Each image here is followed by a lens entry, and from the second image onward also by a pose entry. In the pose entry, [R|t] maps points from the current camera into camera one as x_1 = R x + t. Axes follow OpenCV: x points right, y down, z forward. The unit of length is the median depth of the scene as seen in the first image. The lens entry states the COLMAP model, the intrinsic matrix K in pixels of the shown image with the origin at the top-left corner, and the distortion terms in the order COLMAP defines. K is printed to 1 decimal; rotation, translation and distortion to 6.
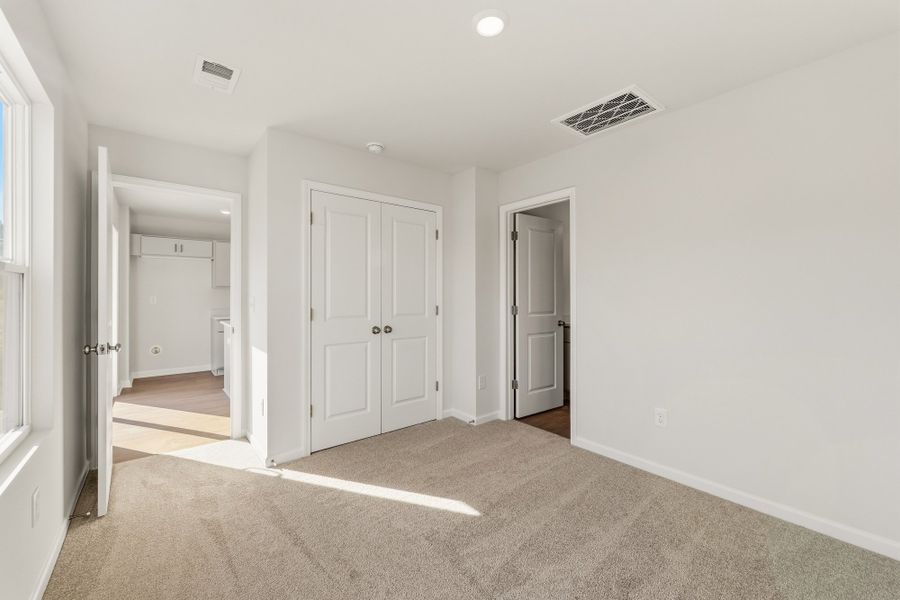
lens RADIAL K [[369.9, 0, 455.0], [0, 369.9, 296.7], [0, 0, 1]] dist [-0.000156, 0.000155]
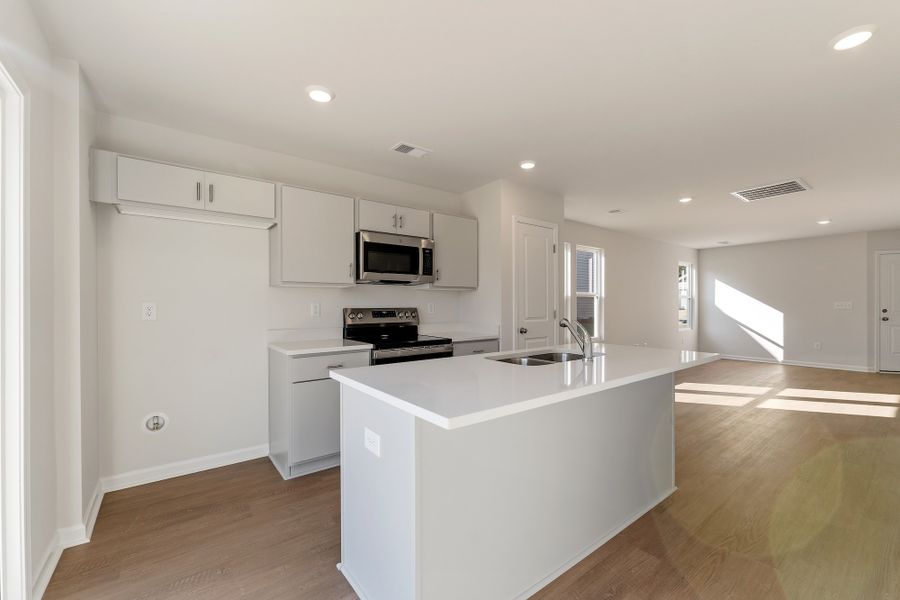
lens RADIAL K [[369.9, 0, 452.6], [0, 369.9, 304.5], [0, 0, 1]] dist [-0.000156, 0.000155]
pose [[0.999728, -0.001485, -0.023269, -0.444896], [0.001530, 0.999997, 0.001913, 0.001952], [0.023266, -0.001948, 0.999727, 0.569619]]
